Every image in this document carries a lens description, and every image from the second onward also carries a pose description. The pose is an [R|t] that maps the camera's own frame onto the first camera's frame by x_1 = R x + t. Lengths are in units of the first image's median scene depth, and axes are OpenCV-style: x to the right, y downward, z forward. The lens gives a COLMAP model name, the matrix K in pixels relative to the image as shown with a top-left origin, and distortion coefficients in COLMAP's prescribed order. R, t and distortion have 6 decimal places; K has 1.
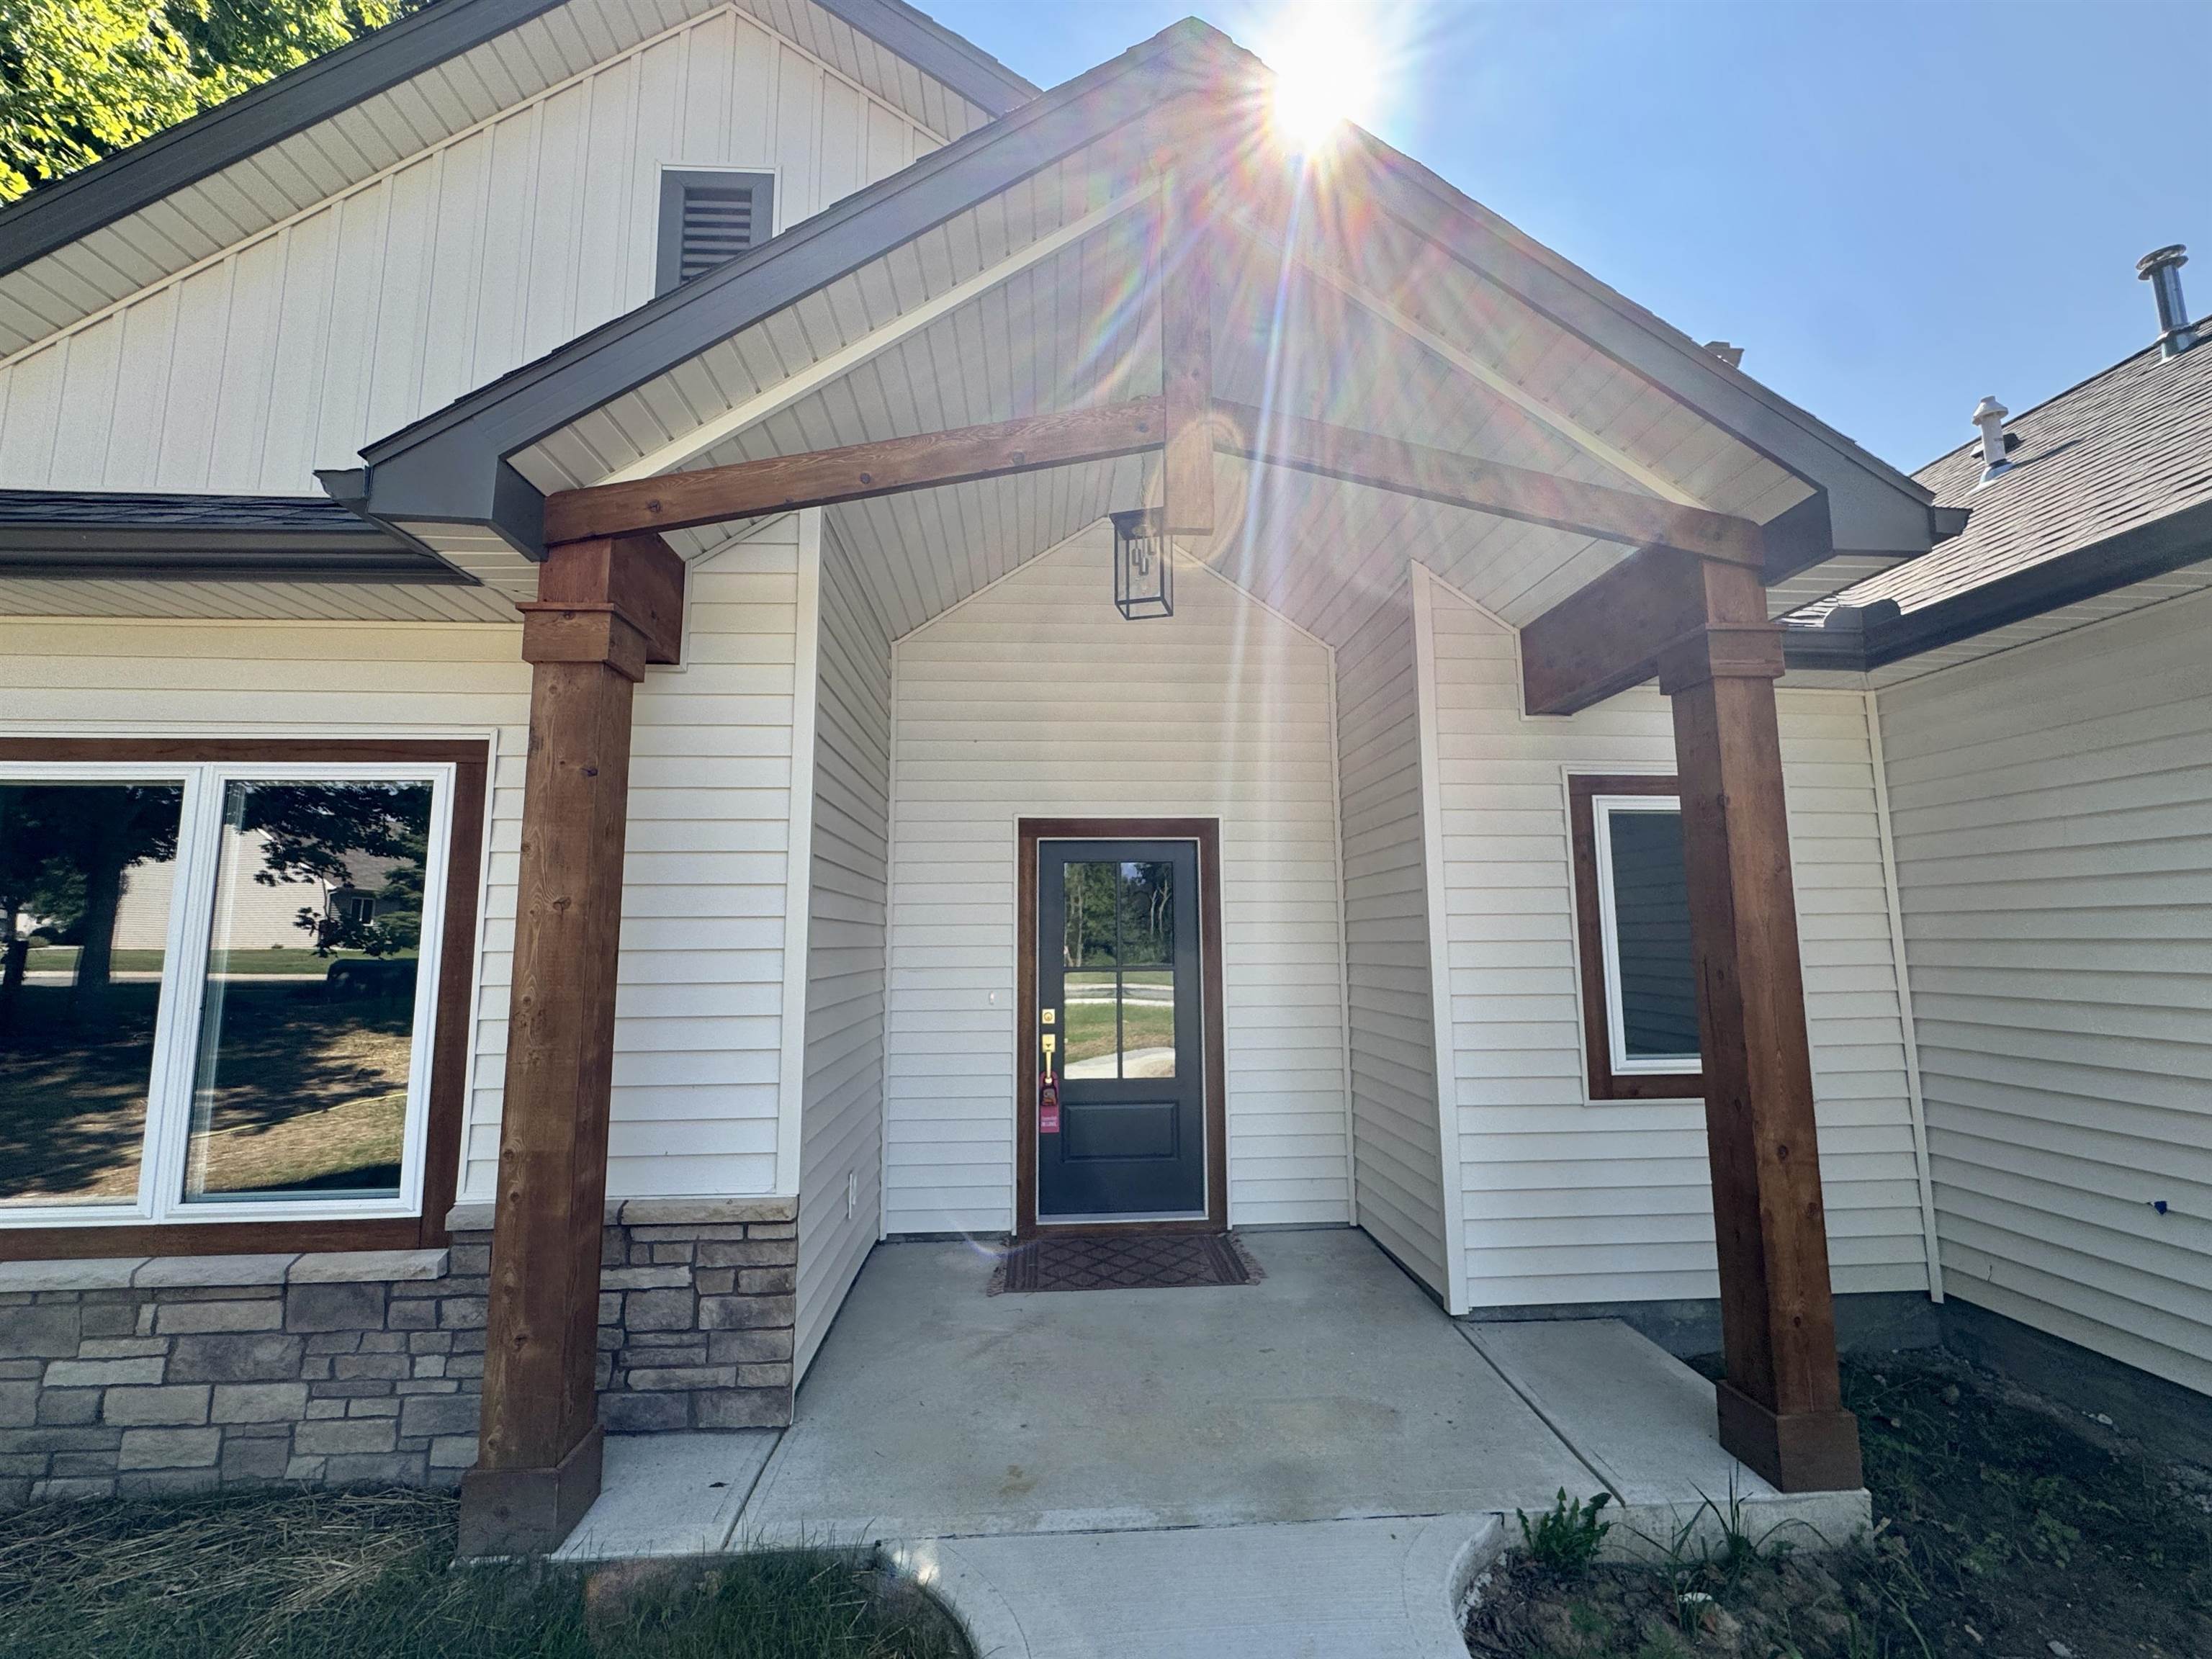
lens RADIAL K [[886.8, 0, 1078.6], [0, 886.8, 830.6], [0, 0, 1]] dist [0.000226, -0.000239]
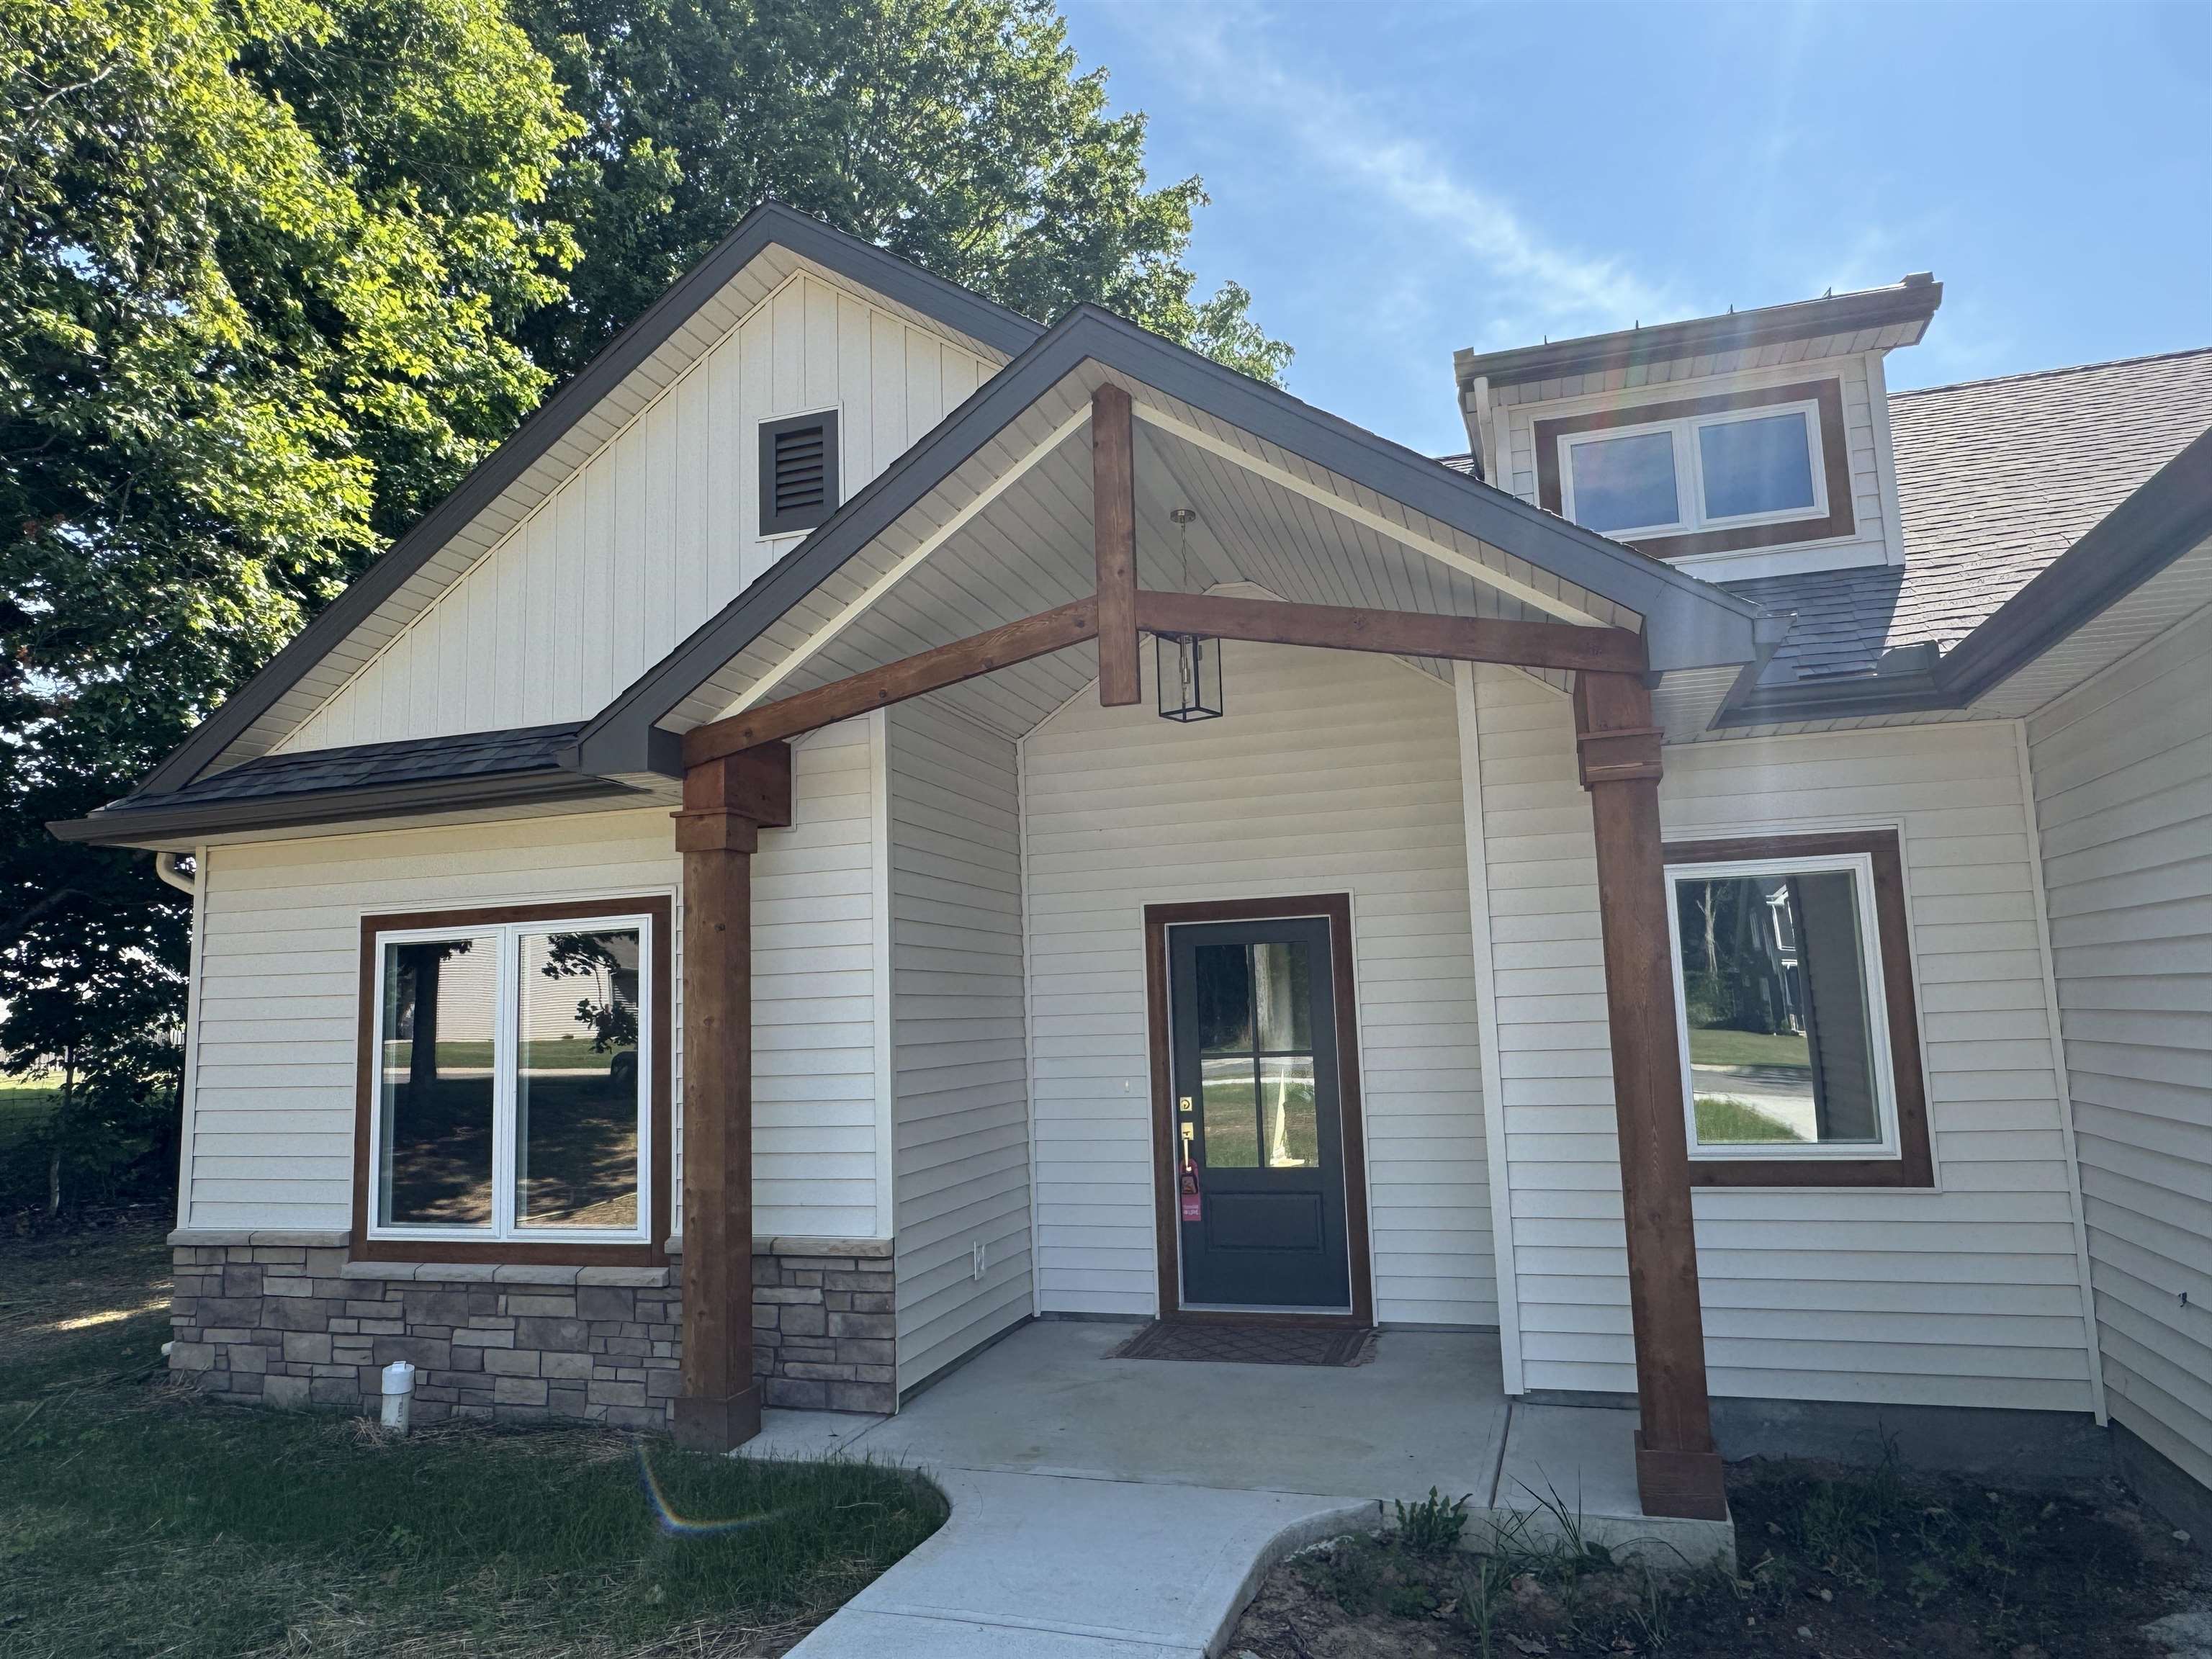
lens RADIAL K [[1393.9, 0, 1115.9], [0, 1393.9, 842.0], [0, 0, 1]] dist [0.003160, 0.000859]
pose [[0.934960, -0.068637, -0.348050, 0.748532], [0.071913, 0.997405, -0.003516, -0.135112], [0.347388, -0.021742, 0.937469, -0.787871]]
